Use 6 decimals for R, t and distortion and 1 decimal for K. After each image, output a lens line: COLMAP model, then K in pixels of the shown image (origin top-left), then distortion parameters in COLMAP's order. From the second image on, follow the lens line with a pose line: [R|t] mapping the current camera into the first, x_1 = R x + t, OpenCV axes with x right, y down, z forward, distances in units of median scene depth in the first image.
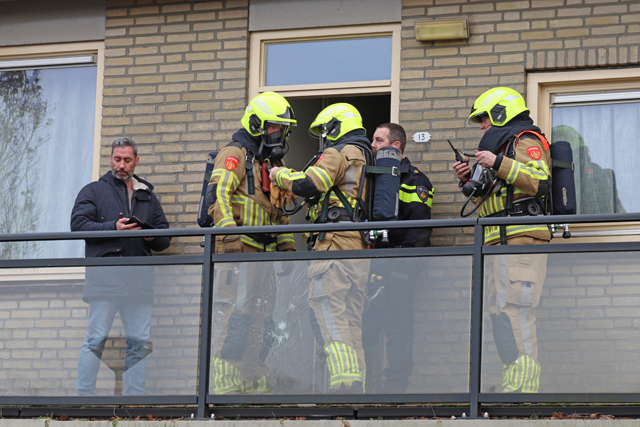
lens RADIAL K [[2642.2, 0, 313.7], [0, 2642.2, 217.1], [0, 0, 1]] dist [0.230505, 0.000000]
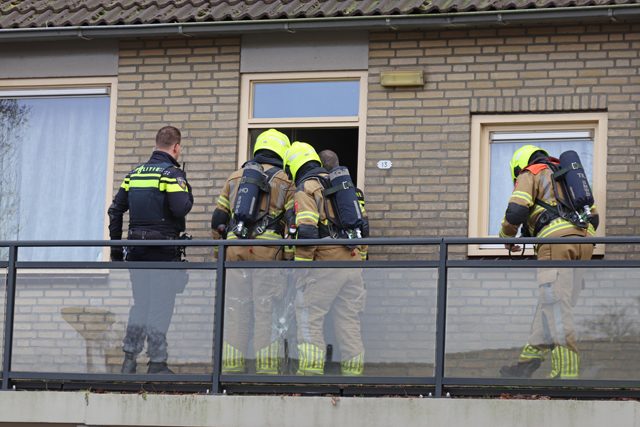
lens RADIAL K [[2642.2, 0, 288.8], [0, 2642.2, 208.2], [0, 0, 1]] dist [0.230505, 0.000000]
pose [[0.997788, 0.014533, 0.064866, -0.083437], [-0.015978, 0.999635, 0.021806, -0.036125], [-0.064525, -0.022794, 0.997656, -0.226645]]
